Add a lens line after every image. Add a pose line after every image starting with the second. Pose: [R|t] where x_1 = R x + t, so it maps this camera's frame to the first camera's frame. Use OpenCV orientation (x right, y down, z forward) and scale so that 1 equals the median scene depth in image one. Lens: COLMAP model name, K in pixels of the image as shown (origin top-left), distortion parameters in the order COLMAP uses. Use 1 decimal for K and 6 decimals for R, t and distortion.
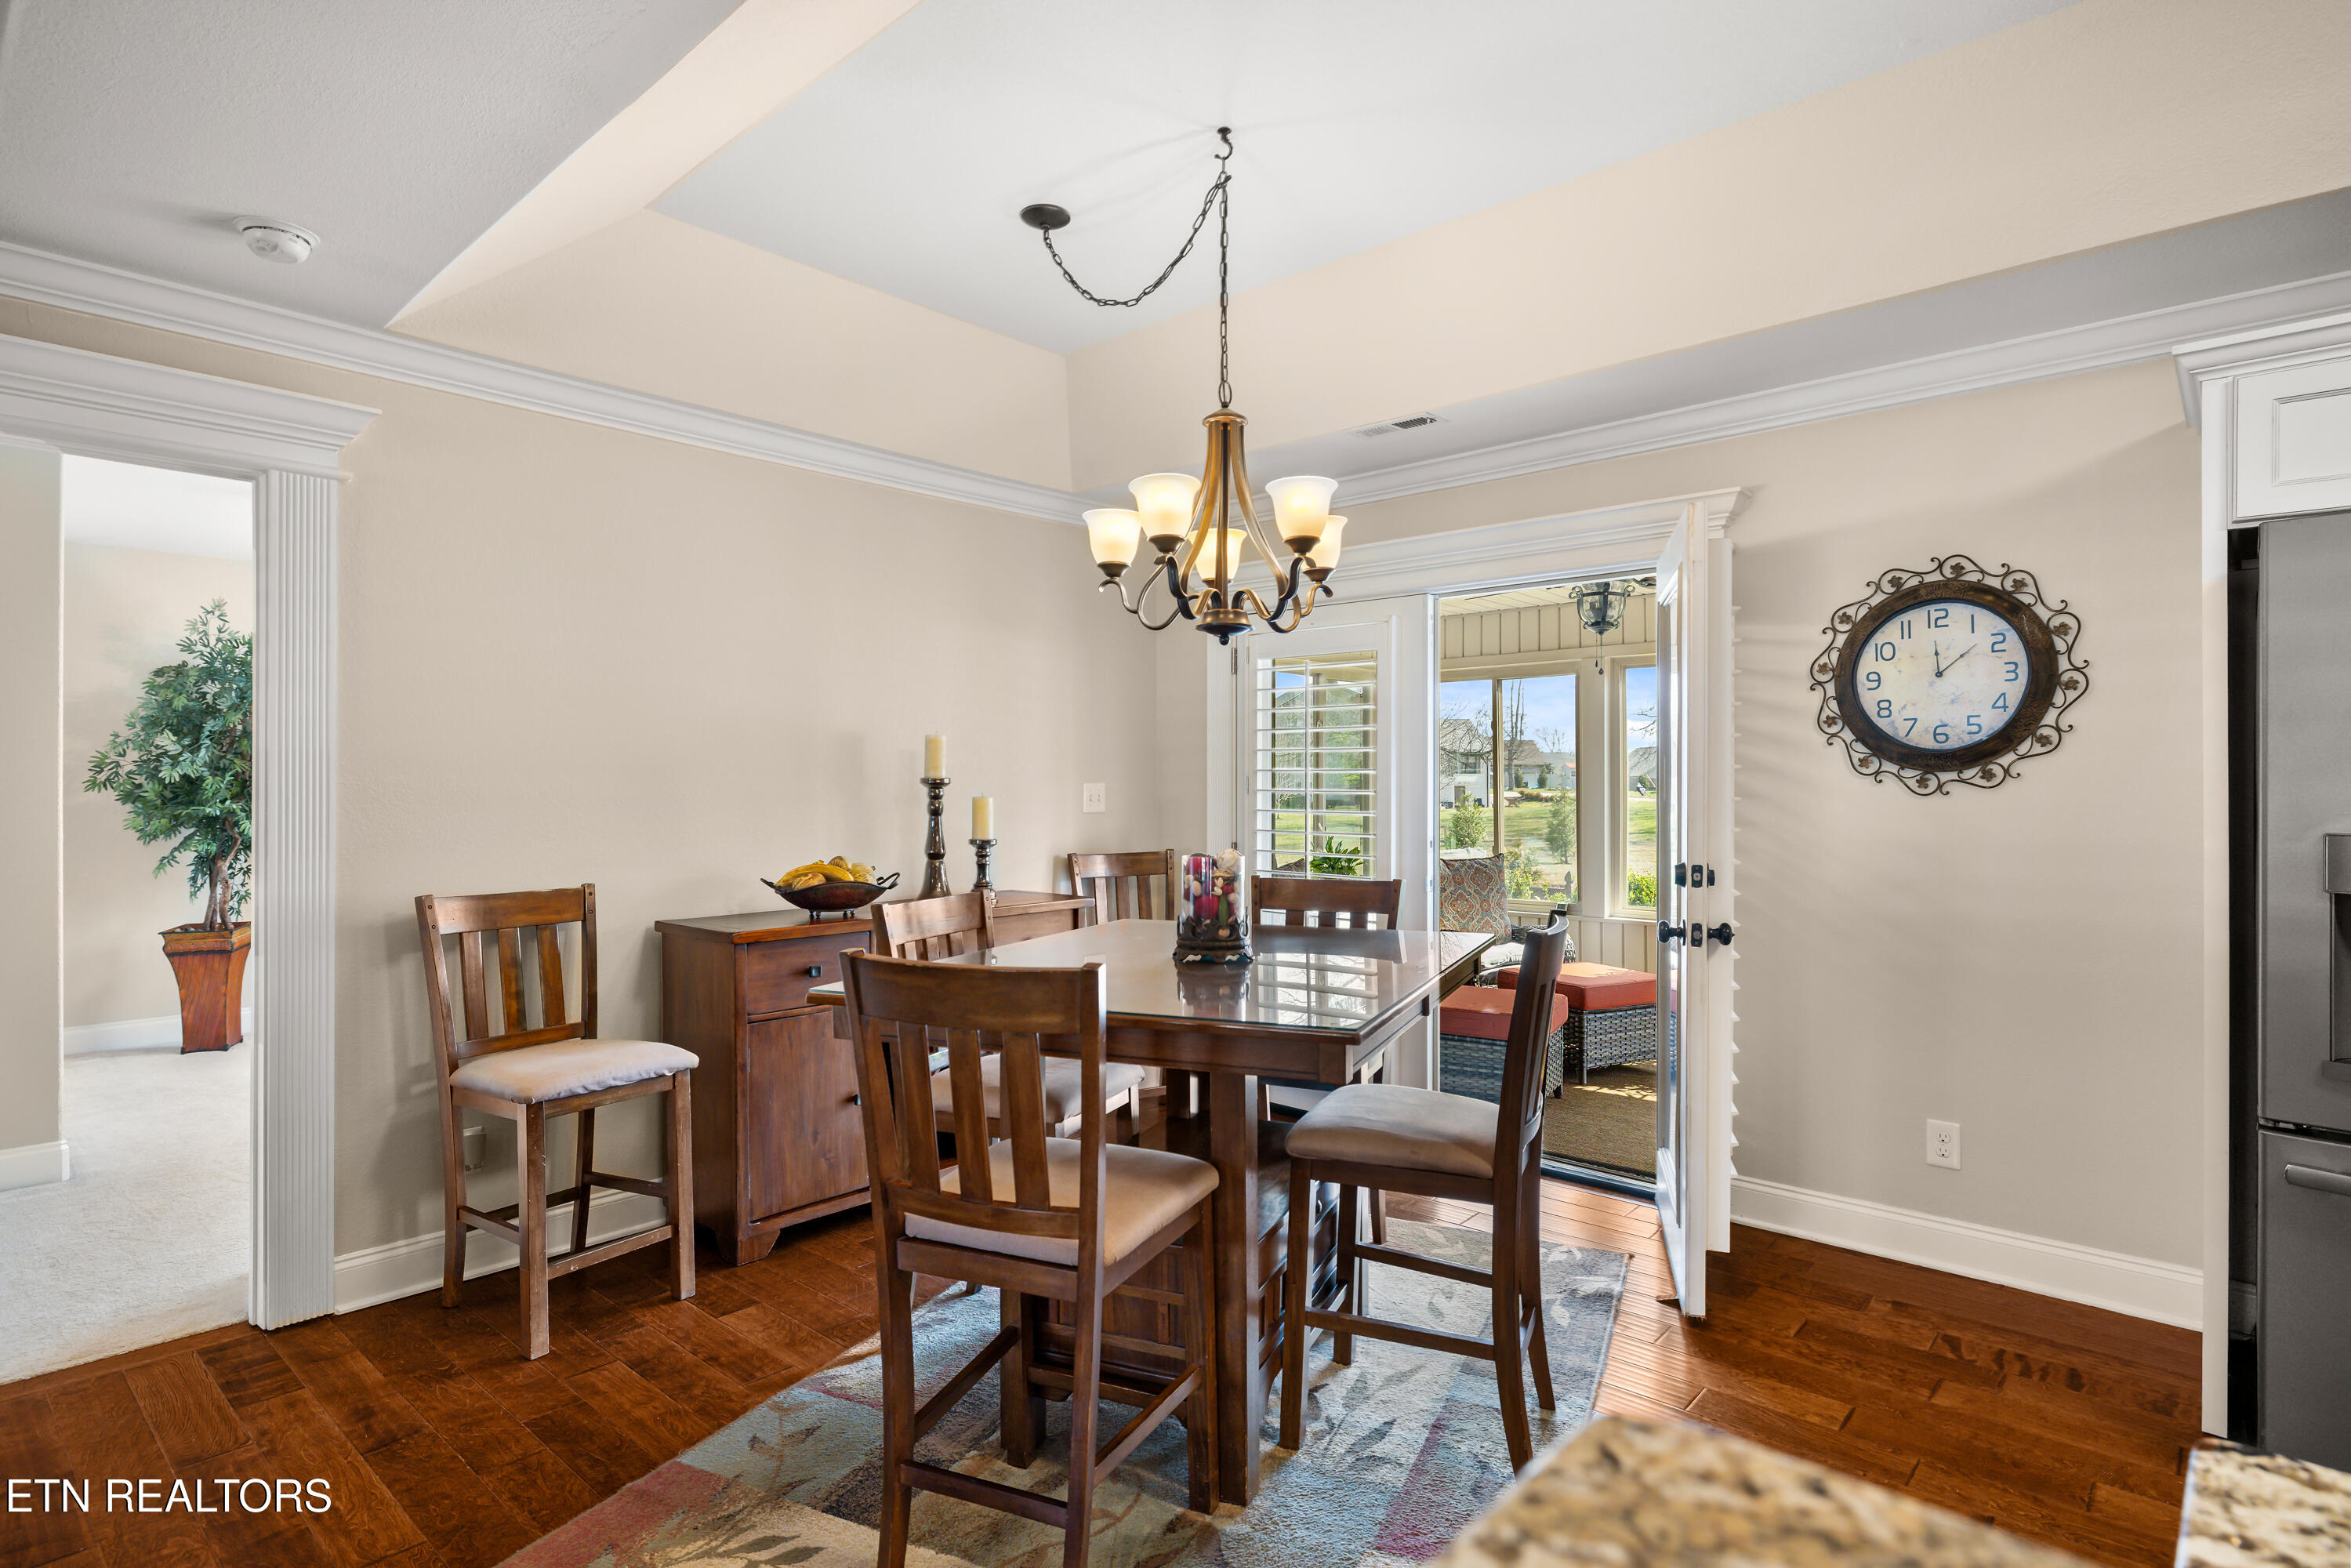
lens RADIAL K [[1190.6, 0, 1171.7], [0, 1190.6, 779.6], [0, 0, 1]] dist [-0.004658, 0.001042]
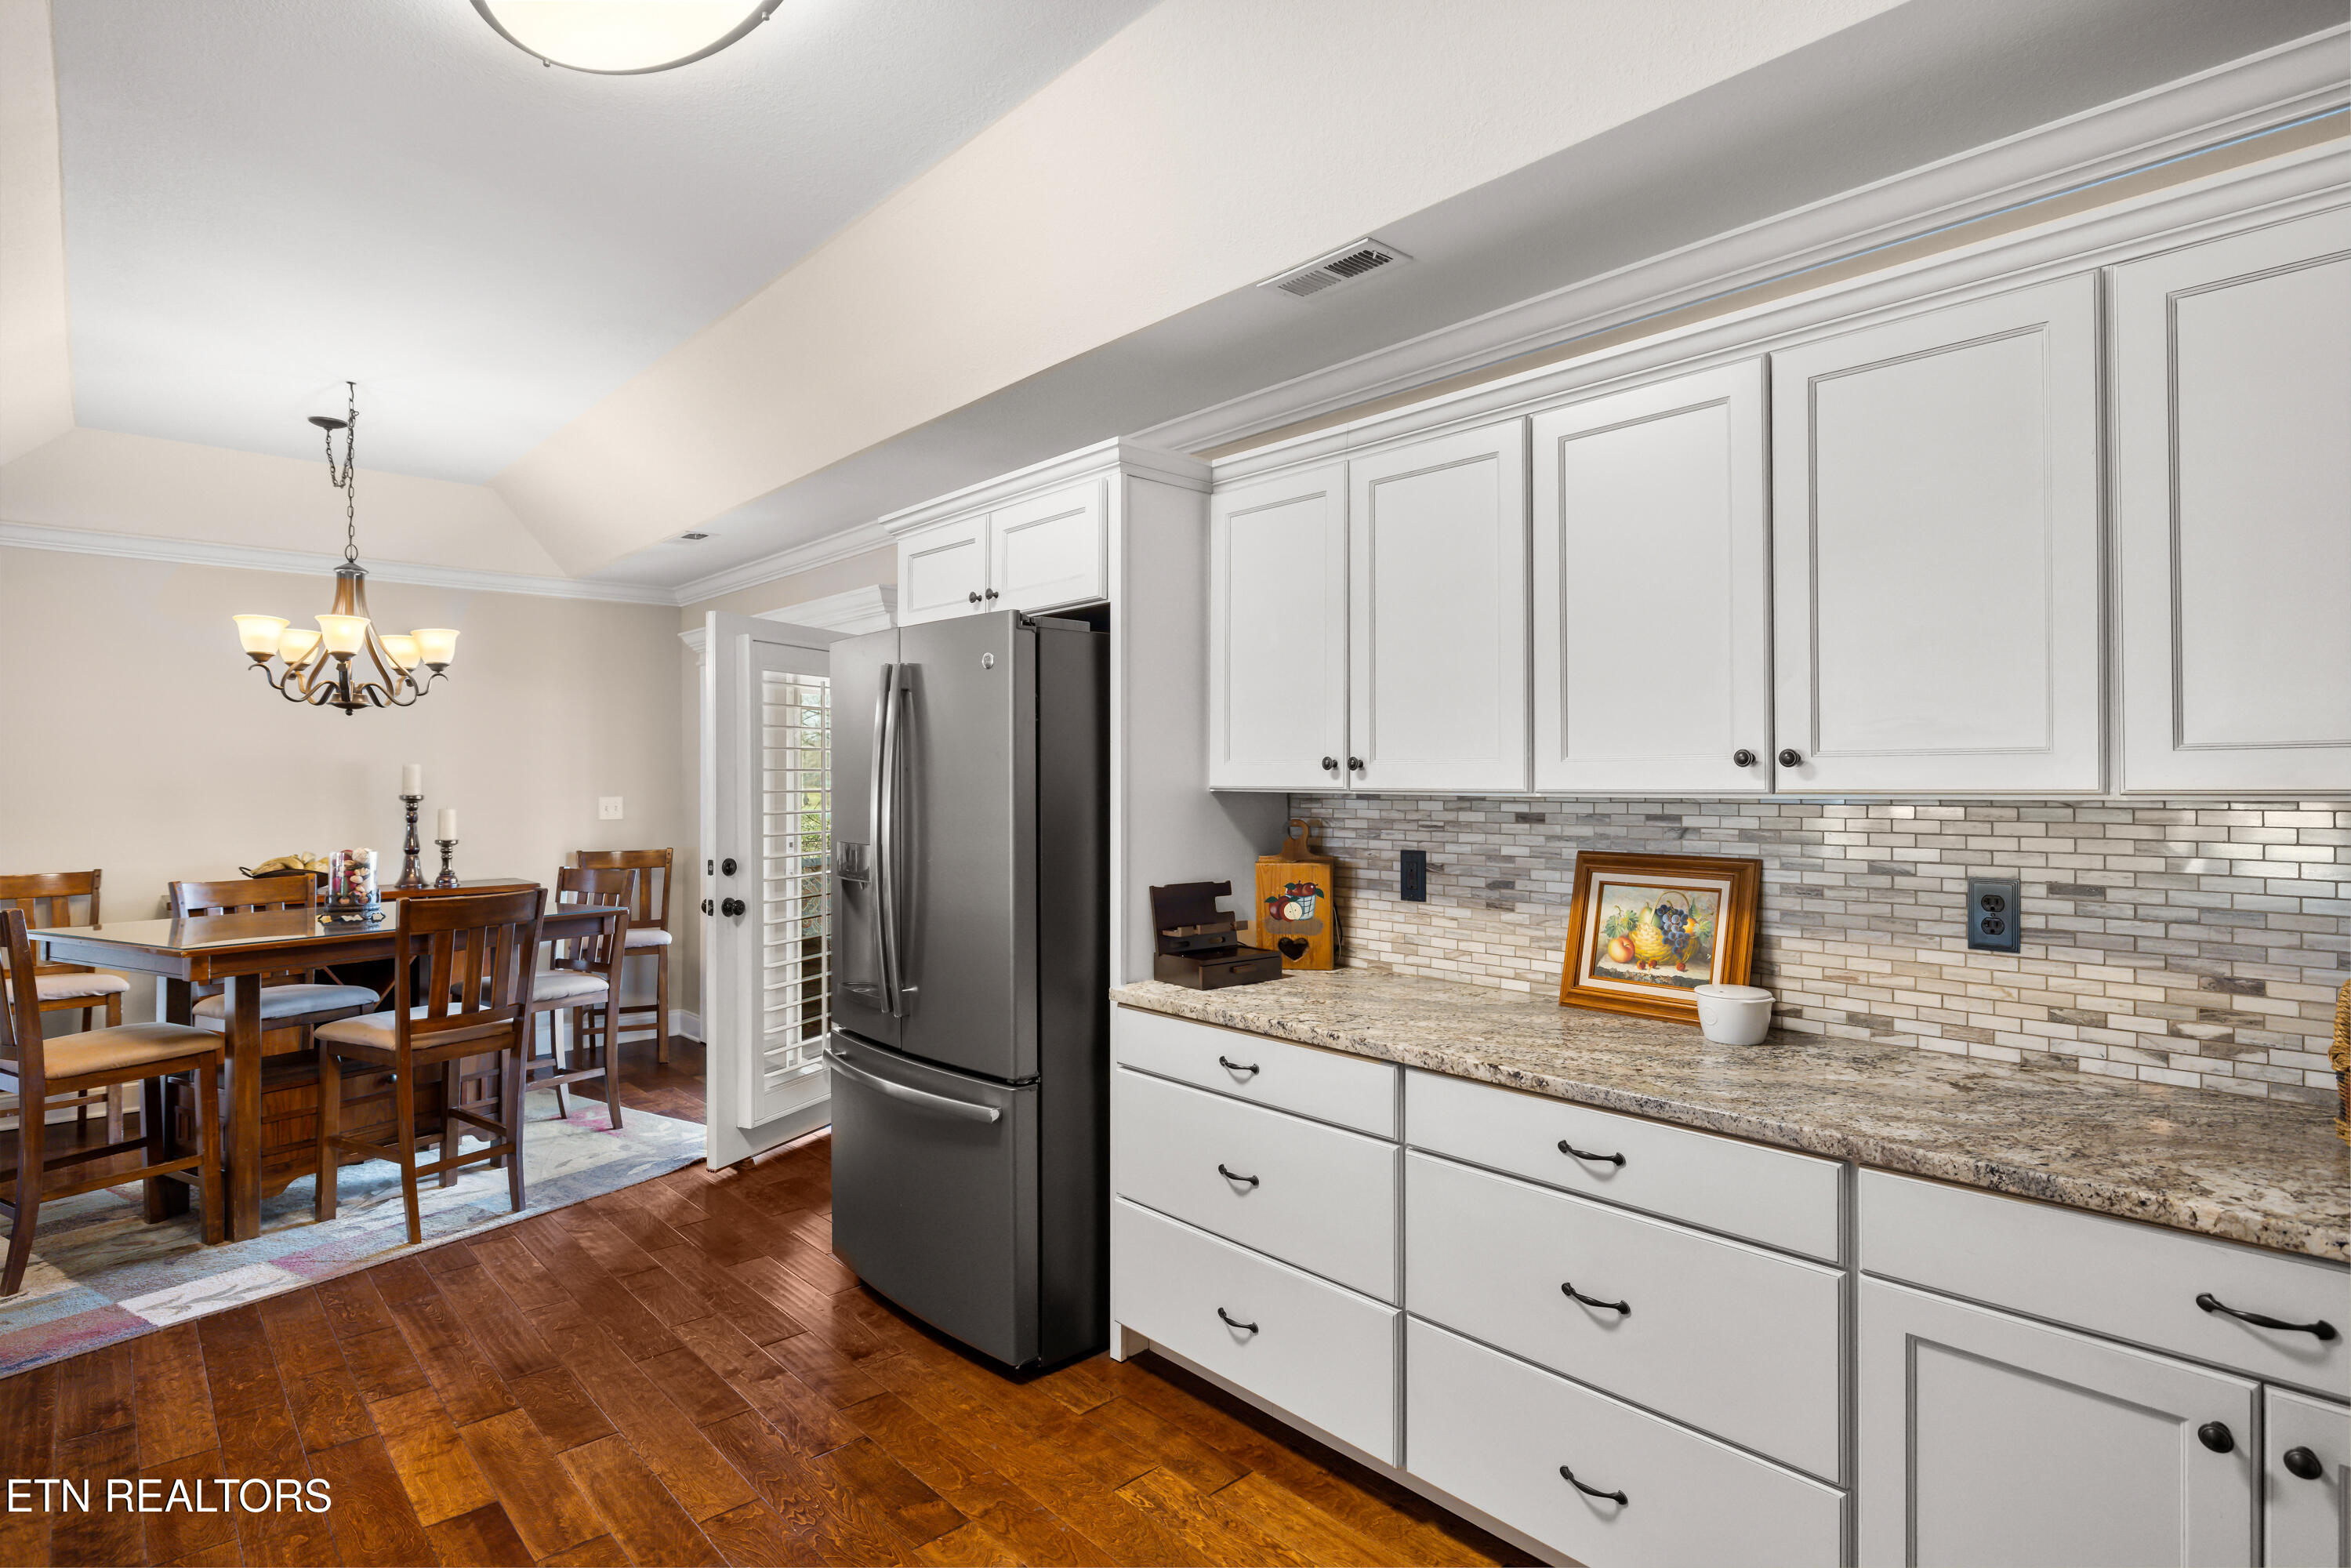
lens RADIAL K [[1190.6, 0, 1180.5], [0, 1190.6, 783.3], [0, 0, 1]] dist [-0.004658, 0.001042]
pose [[0.995828, -0.001512, -0.091242, 0.964728], [0.001945, 0.999987, 0.004658, -0.023740], [0.091234, -0.004816, 0.995818, -0.336363]]
